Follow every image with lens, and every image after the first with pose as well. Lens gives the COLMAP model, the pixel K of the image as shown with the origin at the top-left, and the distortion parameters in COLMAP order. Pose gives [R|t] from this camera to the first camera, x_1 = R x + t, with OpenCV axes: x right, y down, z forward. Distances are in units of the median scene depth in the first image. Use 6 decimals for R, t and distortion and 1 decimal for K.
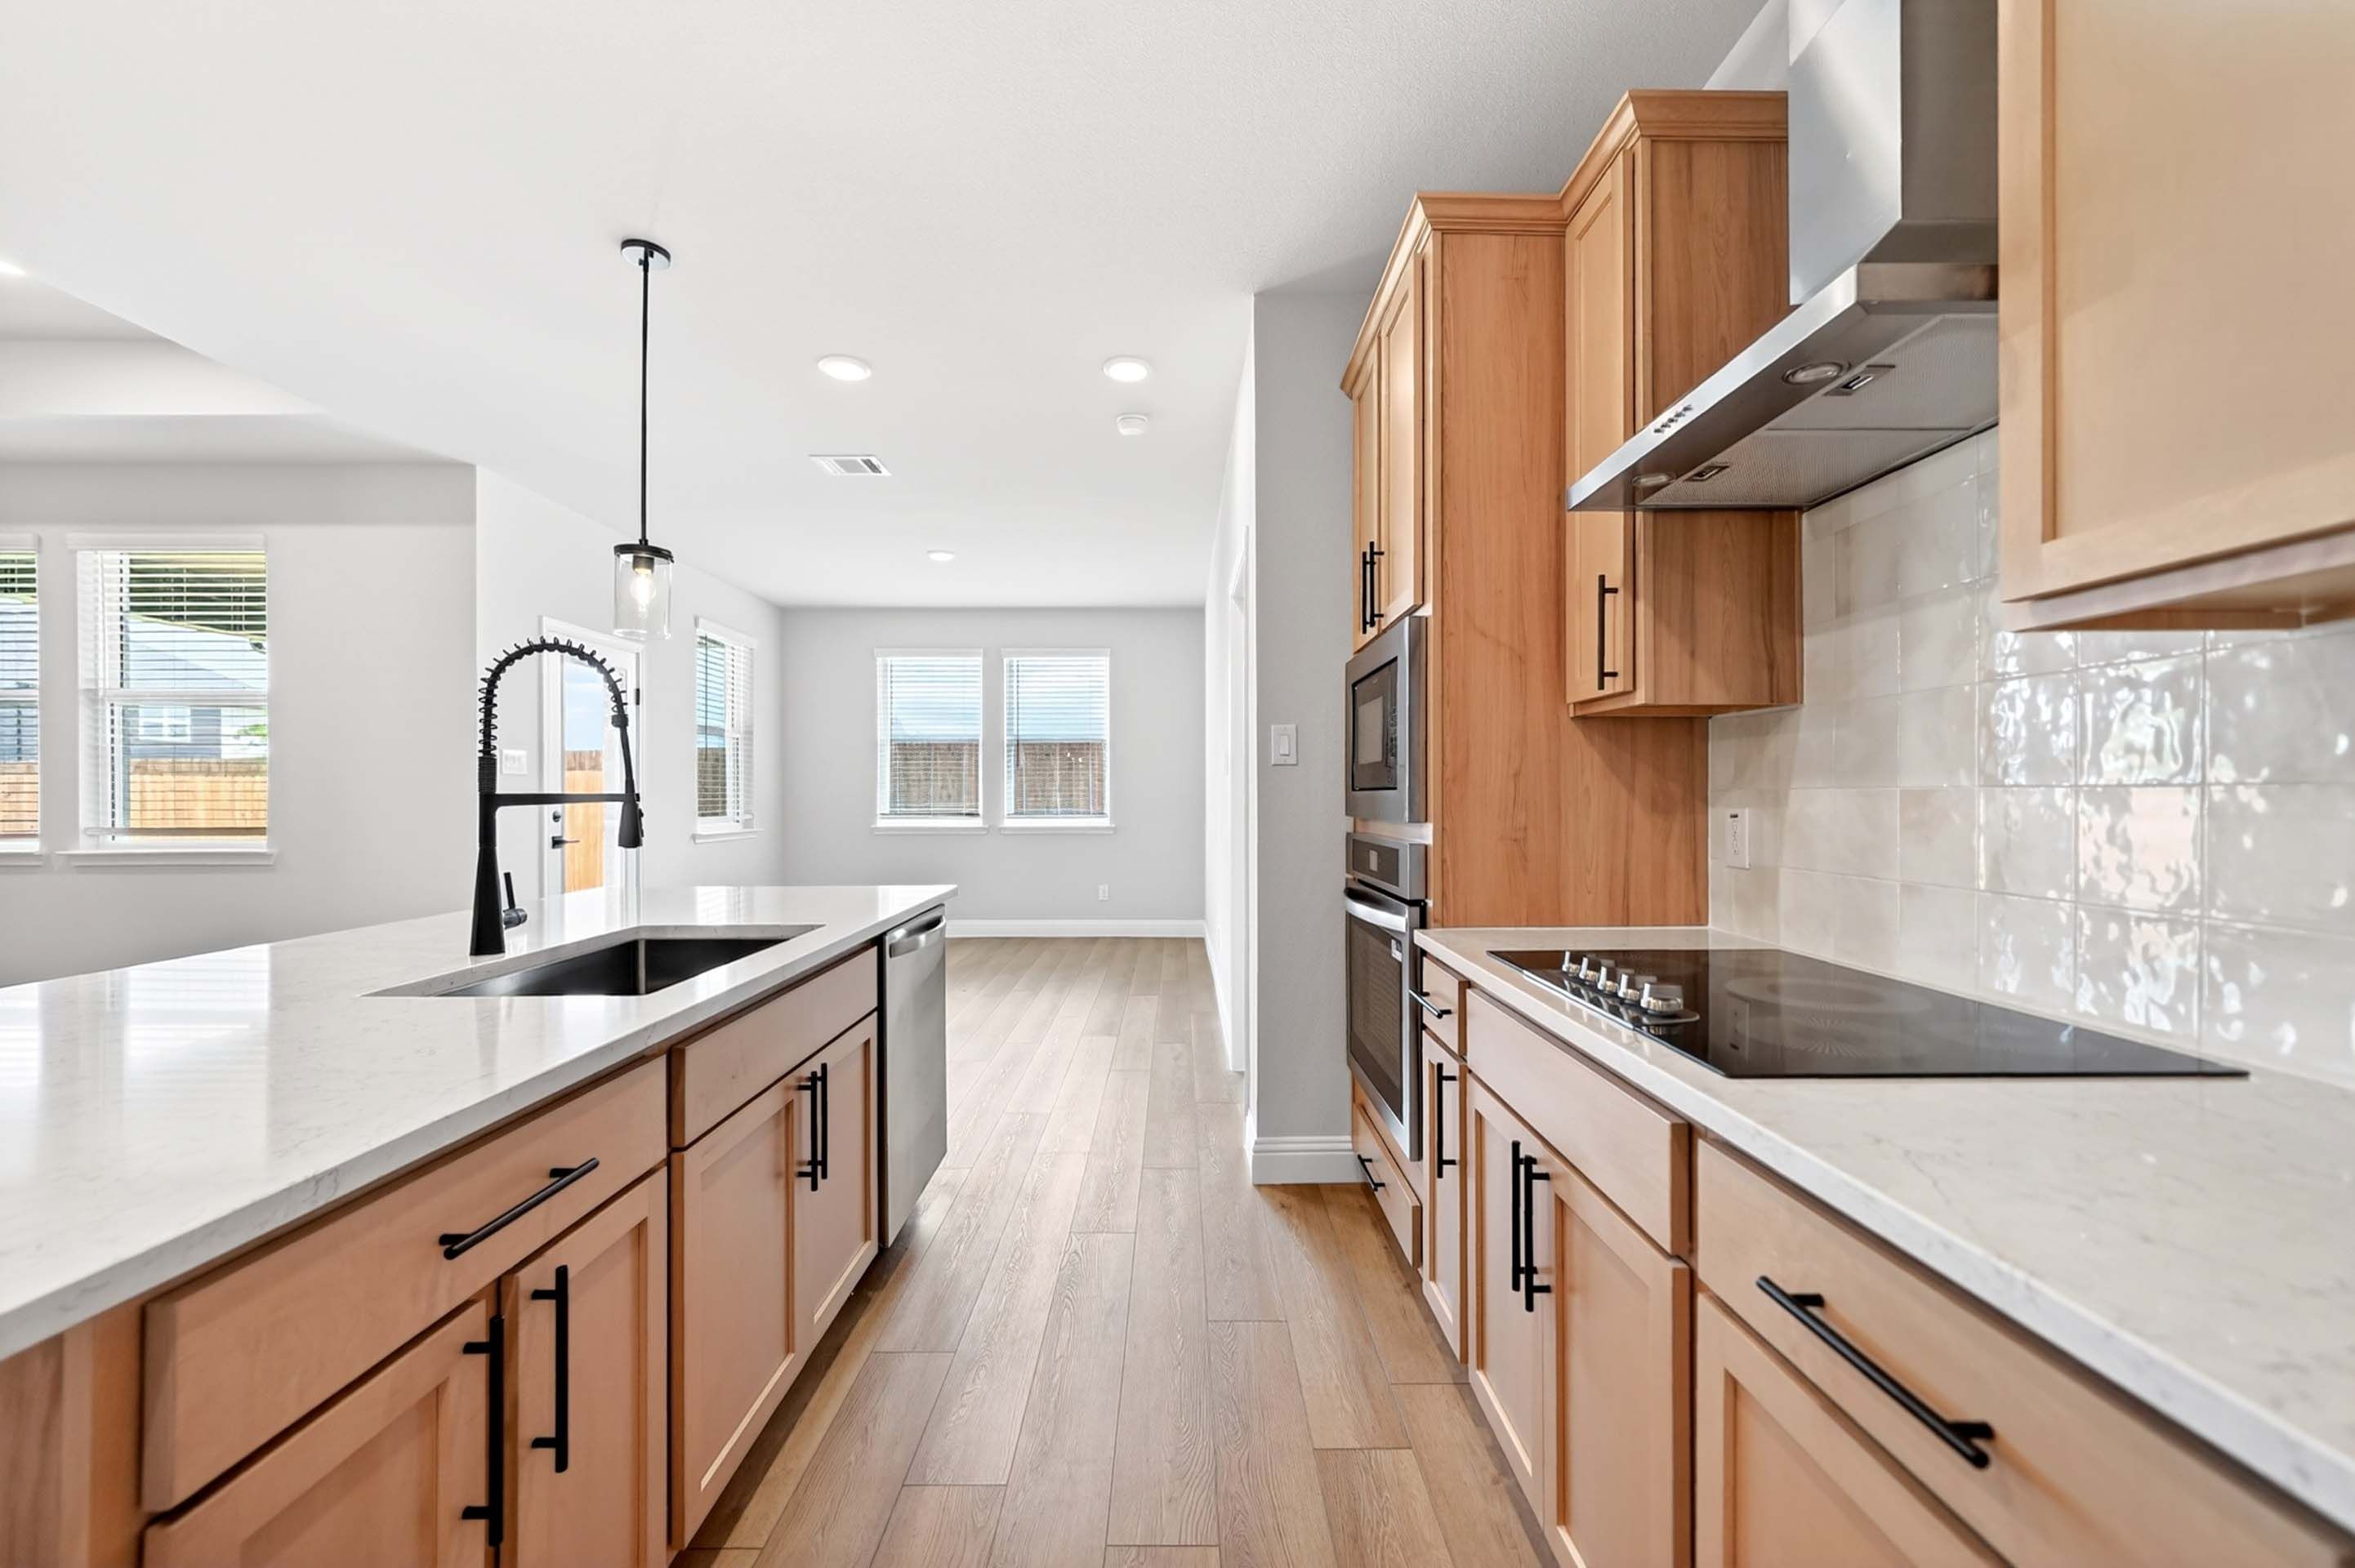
lens RADIAL K [[950.0, 0, 1177.2], [0, 950.0, 792.3], [0, 0, 1]] dist [0.001188, 0.000612]
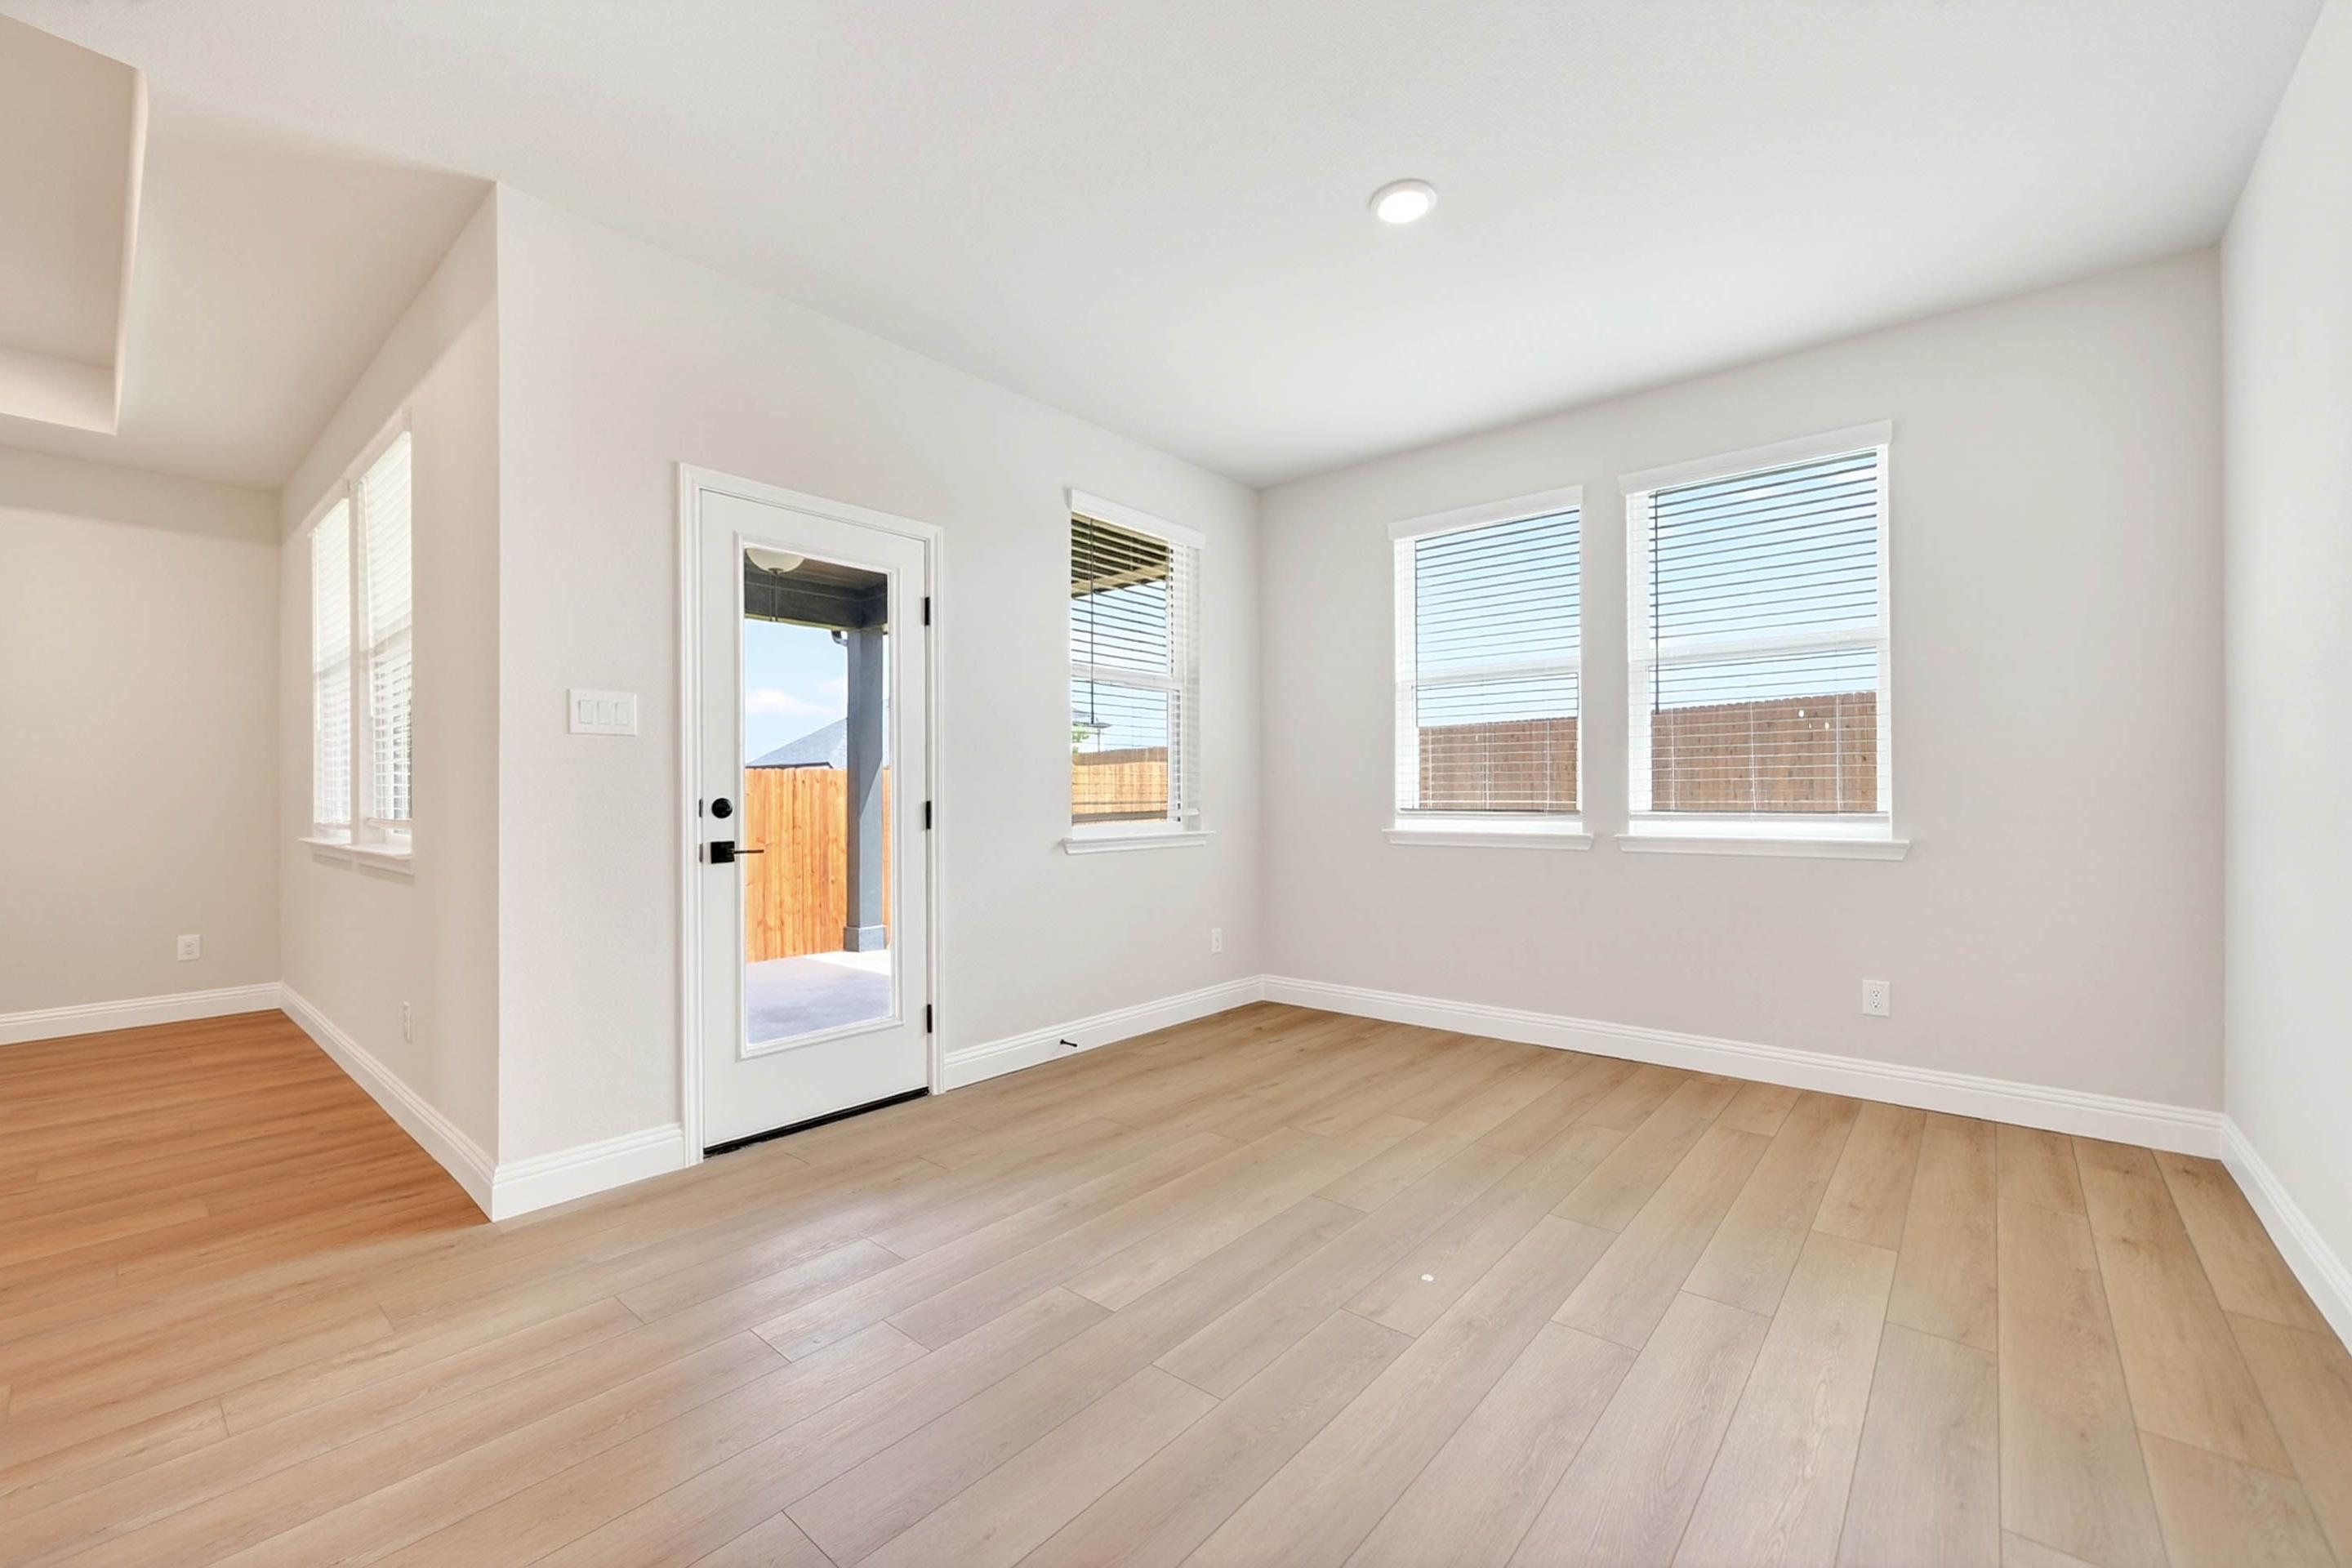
lens RADIAL K [[948.9, 0, 1194.3], [0, 948.9, 789.2], [0, 0, 1]] dist [0.001188, 0.000612]
pose [[0.765918, -0.008052, -0.642888, -0.064360], [0.007573, 0.999965, -0.003502, 0.020082], [0.642894, -0.002187, 0.765952, 0.827441]]
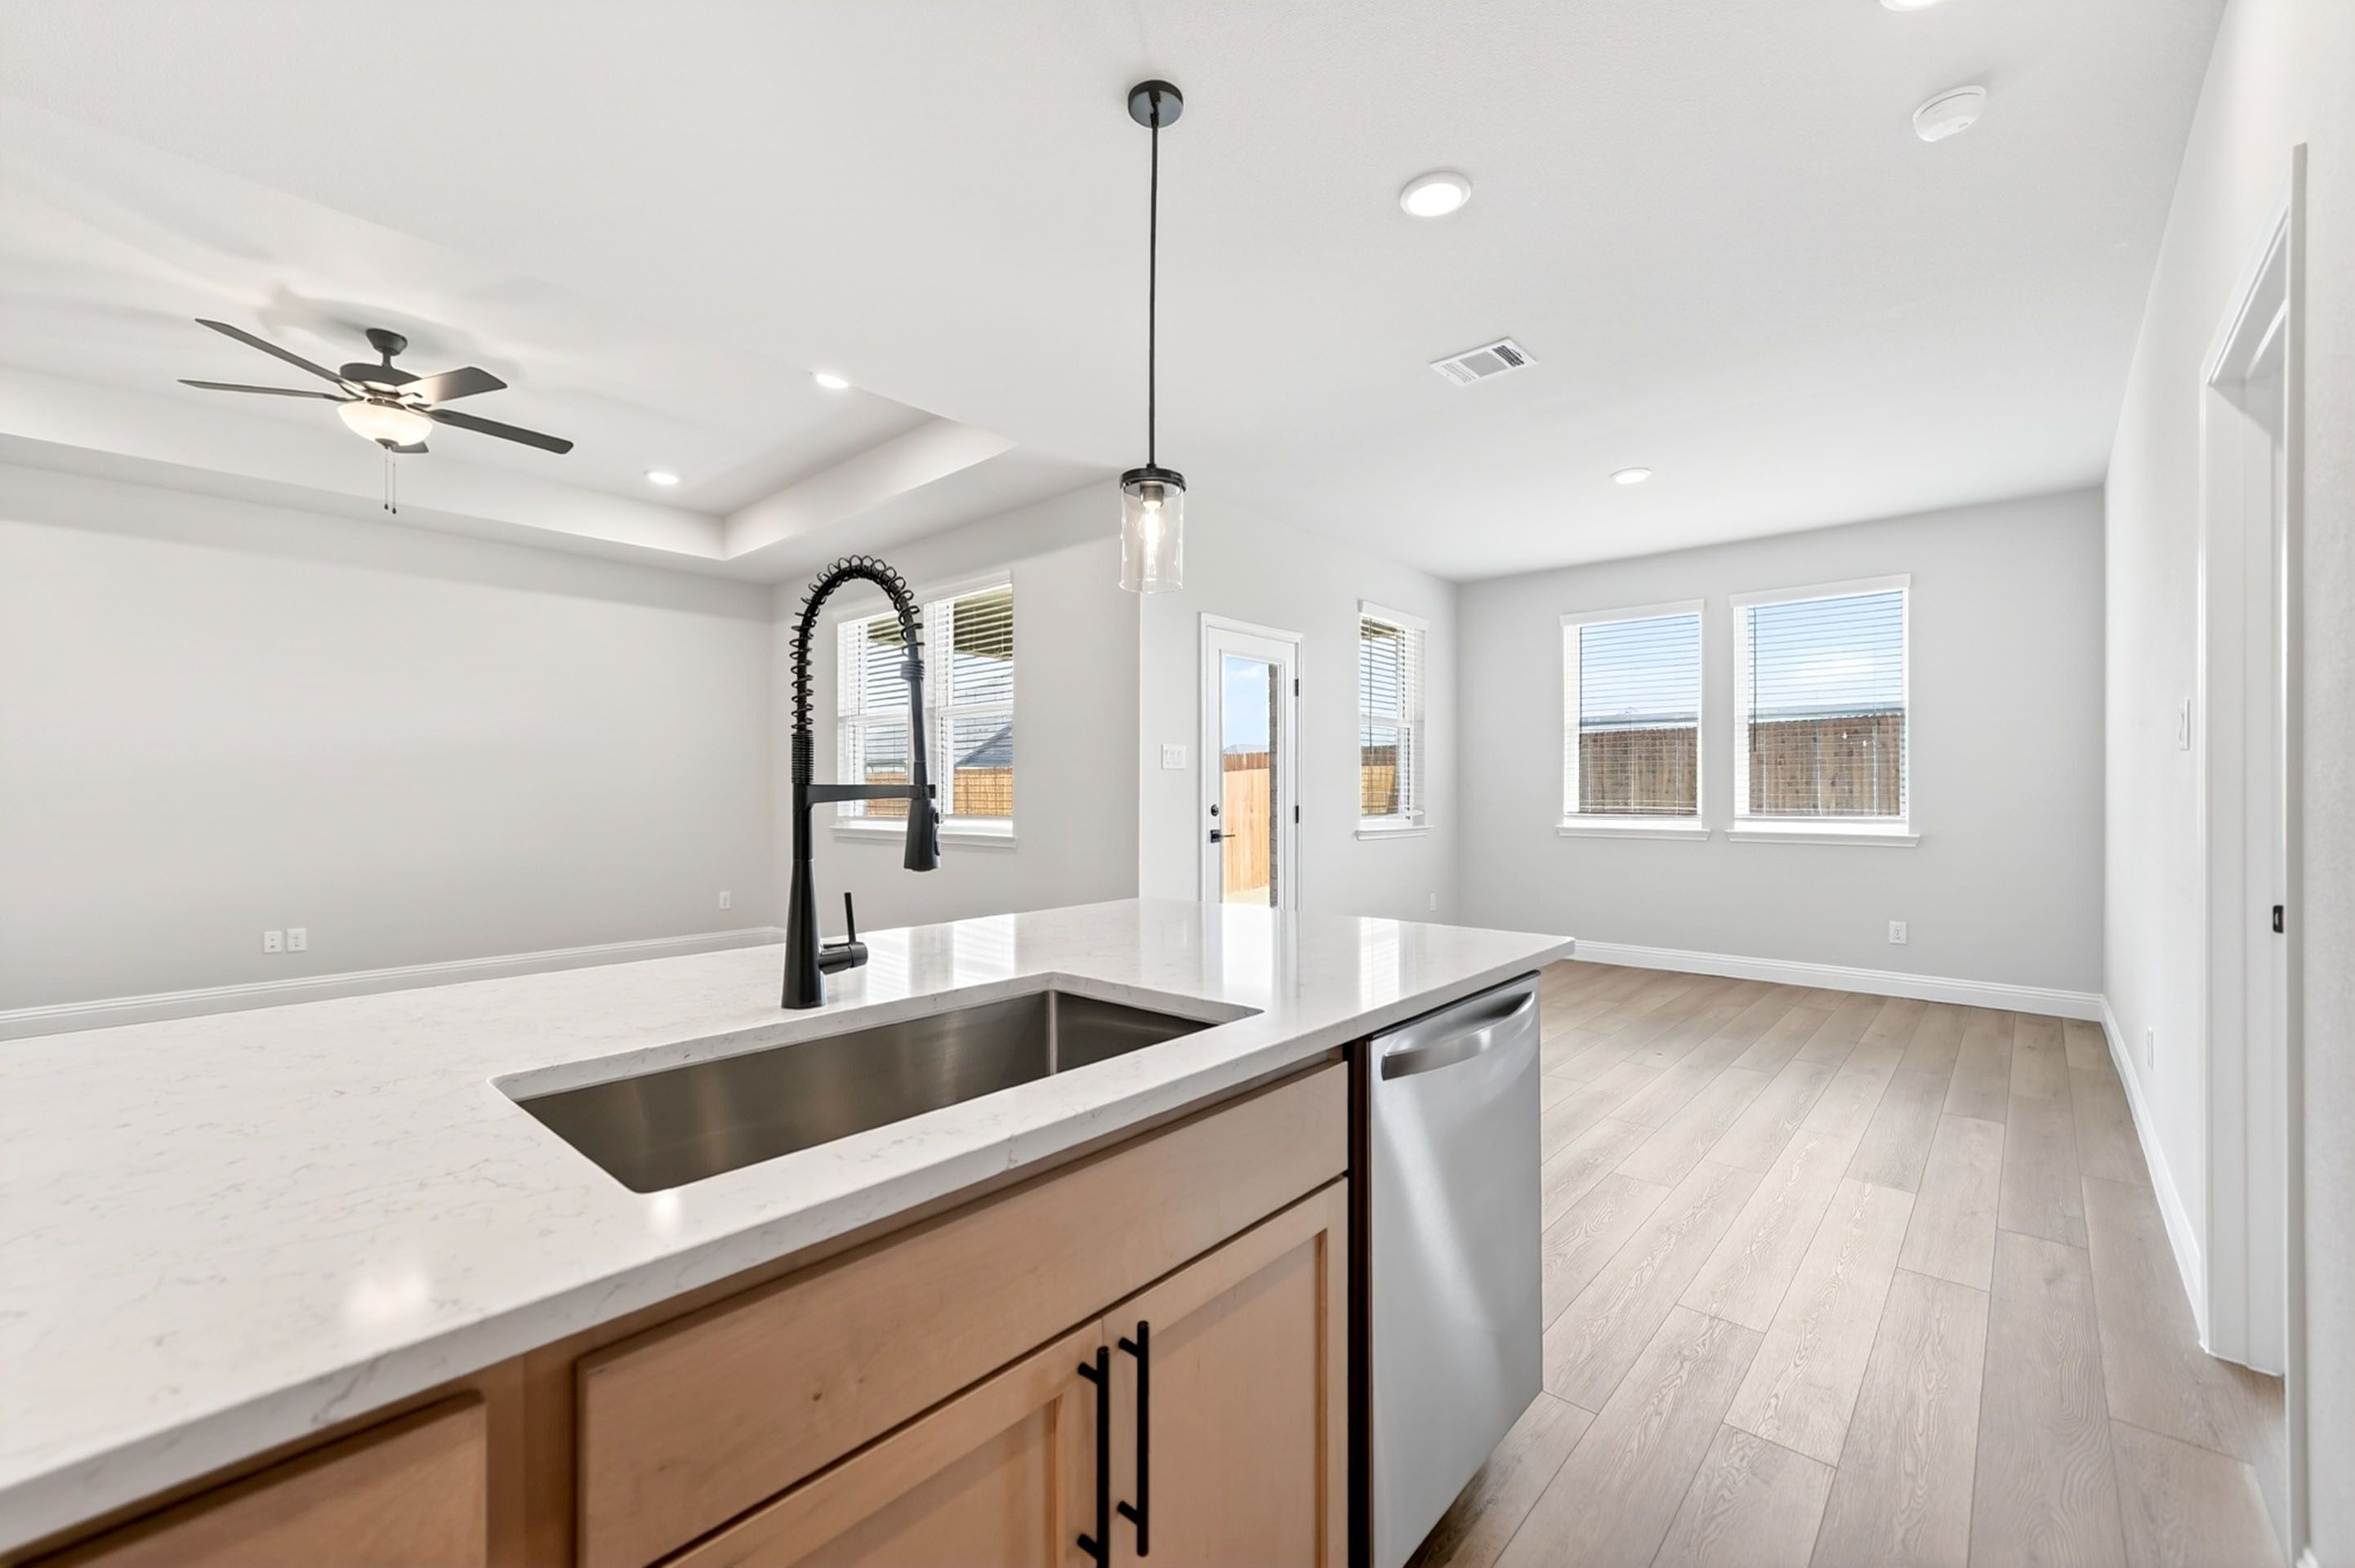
lens RADIAL K [[950.0, 0, 1189.6], [0, 950.0, 789.5], [0, 0, 1]] dist [0.001188, 0.000612]
pose [[0.748592, 0.000312, -0.663031, -0.009082], [0.001213, 0.999998, 0.001839, 0.001562], [0.663030, -0.002181, 0.748590, 0.259120]]
